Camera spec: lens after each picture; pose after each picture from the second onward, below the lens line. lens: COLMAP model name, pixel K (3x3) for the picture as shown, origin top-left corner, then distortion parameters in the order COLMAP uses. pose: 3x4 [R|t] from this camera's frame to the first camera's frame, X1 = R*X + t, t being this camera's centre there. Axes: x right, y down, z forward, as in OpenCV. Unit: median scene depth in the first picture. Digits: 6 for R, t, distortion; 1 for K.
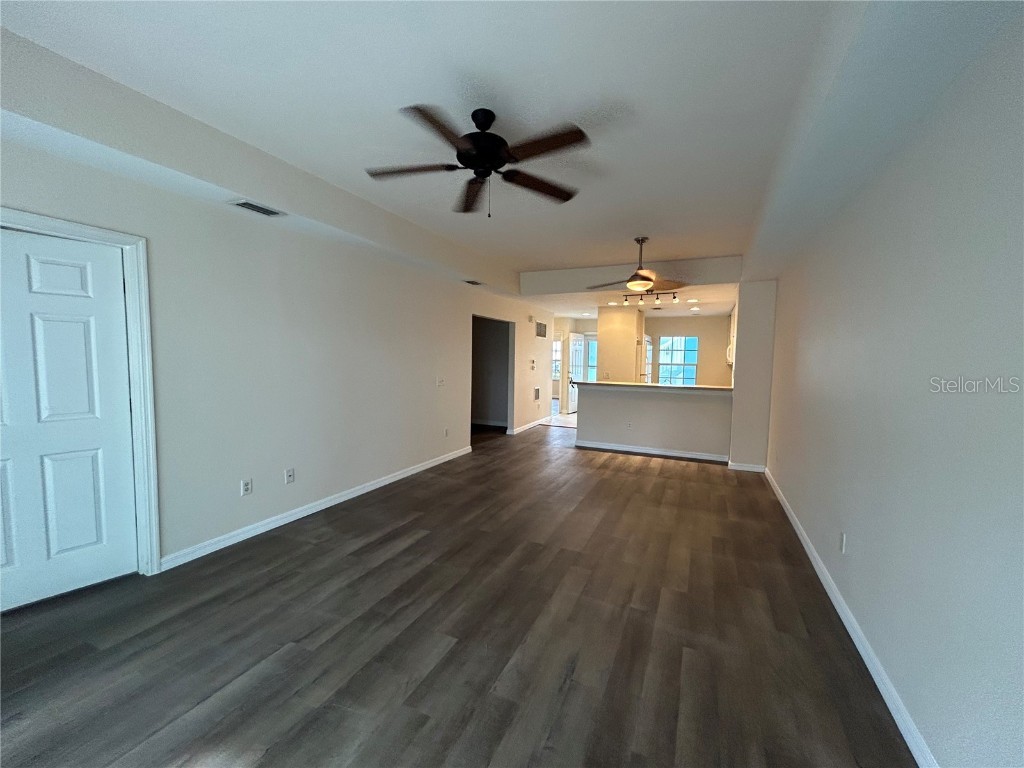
lens RADIAL K [[414.2, 0, 507.1], [0, 414.2, 384.7], [0, 0, 1]] dist [-0.000005, -0.000290]
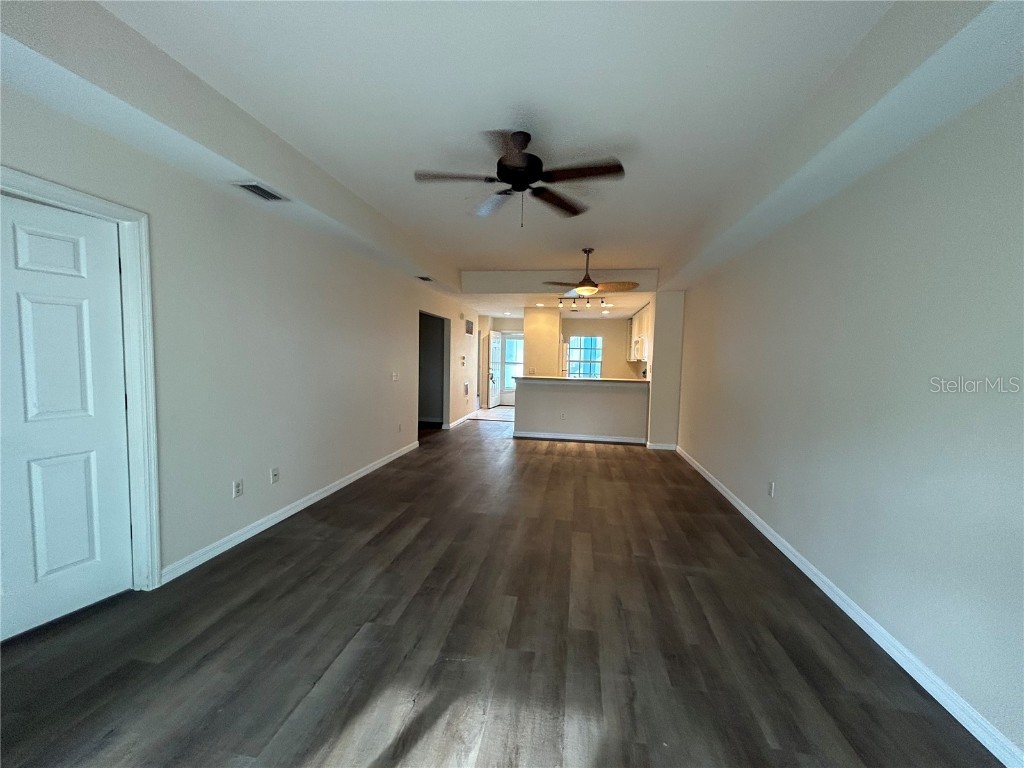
lens RADIAL K [[414.2, 0, 510.7], [0, 414.2, 386.4], [0, 0, 1]] dist [-0.000005, -0.000290]
pose [[0.963173, -0.012974, 0.268568, -0.358904], [0.010281, 0.999882, 0.011429, 0.016164], [-0.268685, -0.008247, 0.963193, -0.077341]]
